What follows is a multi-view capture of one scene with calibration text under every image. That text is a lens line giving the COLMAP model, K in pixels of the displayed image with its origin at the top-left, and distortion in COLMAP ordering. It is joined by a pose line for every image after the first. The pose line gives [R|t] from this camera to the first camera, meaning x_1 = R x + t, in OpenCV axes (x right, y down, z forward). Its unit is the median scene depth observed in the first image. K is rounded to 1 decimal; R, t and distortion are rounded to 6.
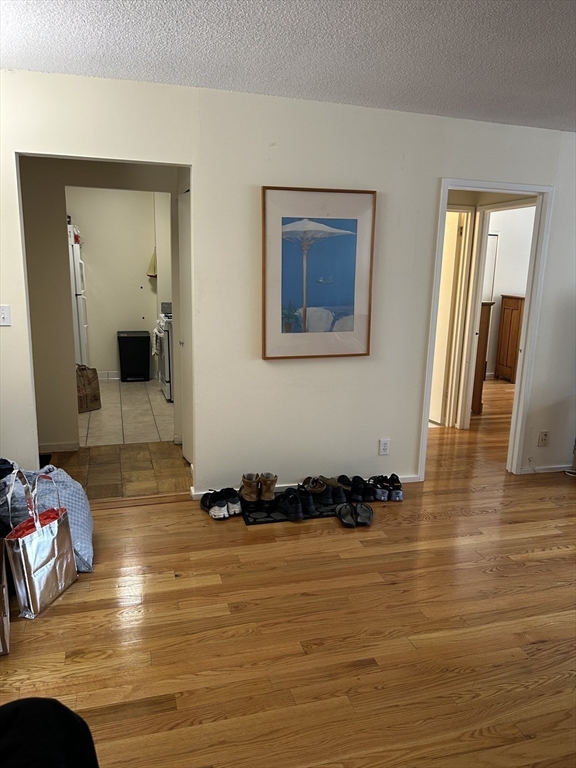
lens RADIAL K [[575.7, 0, 291.5], [0, 575.7, 391.7], [0, 0, 1]] dist [0.078847, -0.114595]
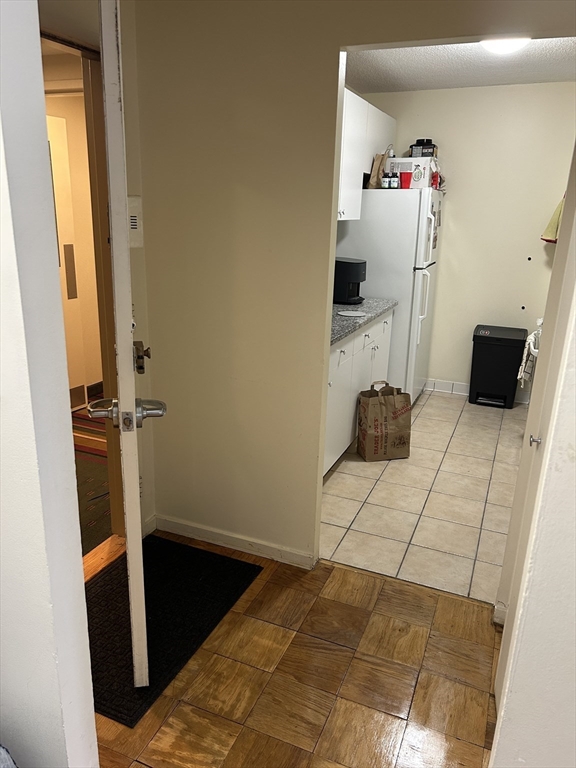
lens RADIAL K [[575.7, 0, 291.5], [0, 575.7, 391.7], [0, 0, 1]] dist [0.078847, -0.114595]
pose [[0.775138, 0.186985, -0.603488, -0.062075], [-0.146258, 0.982361, 0.116517, -0.086536], [0.614630, -0.002052, 0.788813, 0.405460]]
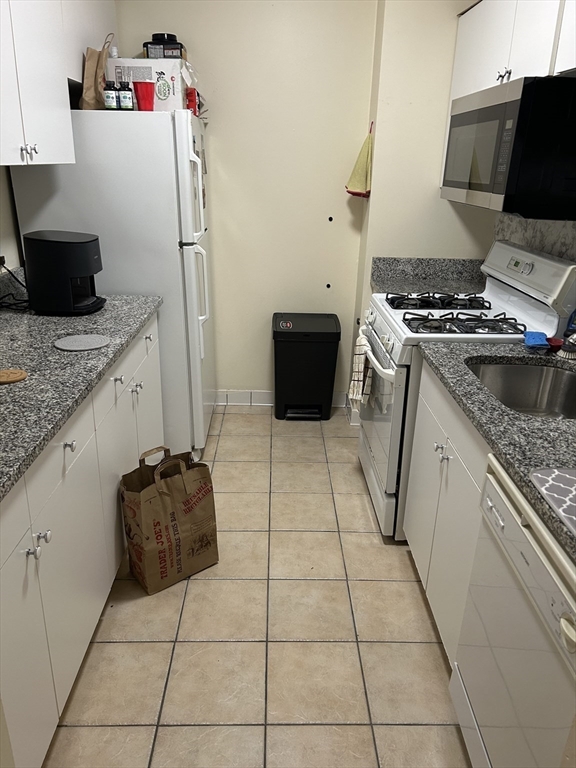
lens RADIAL K [[575.7, 0, 291.5], [0, 575.7, 391.7], [0, 0, 1]] dist [0.078847, -0.114595]
pose [[0.963119, 0.101994, -0.248995, -0.183668], [-0.062511, 0.984870, 0.161629, -0.134420], [0.261713, -0.140103, 0.954923, 0.615172]]
